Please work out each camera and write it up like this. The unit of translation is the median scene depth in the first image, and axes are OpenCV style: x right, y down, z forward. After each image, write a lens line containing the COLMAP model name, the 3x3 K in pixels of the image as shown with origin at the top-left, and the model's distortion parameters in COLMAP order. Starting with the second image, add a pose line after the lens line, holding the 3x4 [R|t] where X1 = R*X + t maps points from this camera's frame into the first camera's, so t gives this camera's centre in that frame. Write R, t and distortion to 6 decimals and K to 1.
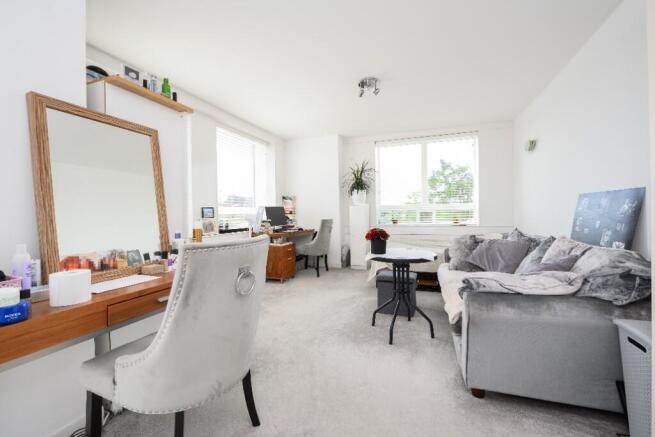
lens RADIAL K [[256.6, 0, 328.8], [0, 256.6, 215.1], [0, 0, 1]] dist [-0.003498, -0.000894]
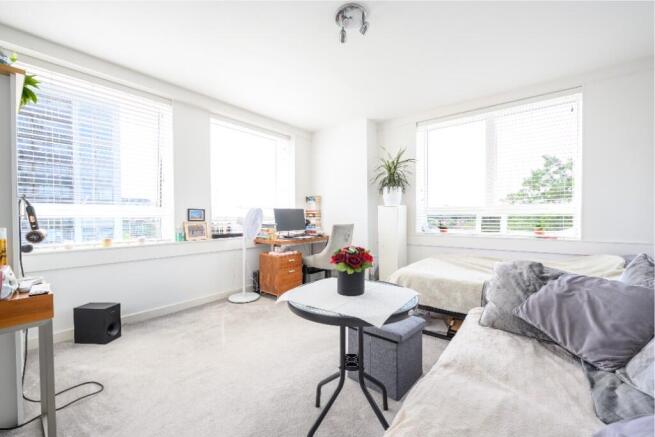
lens RADIAL K [[256.6, 0, 326.5], [0, 256.6, 221.4], [0, 0, 1]] dist [-0.003498, -0.000894]
pose [[0.951542, 0.017294, -0.307034, 0.188940], [-0.013787, 0.999813, 0.013586, -0.003916], [0.307211, -0.008695, 0.951602, 0.226096]]
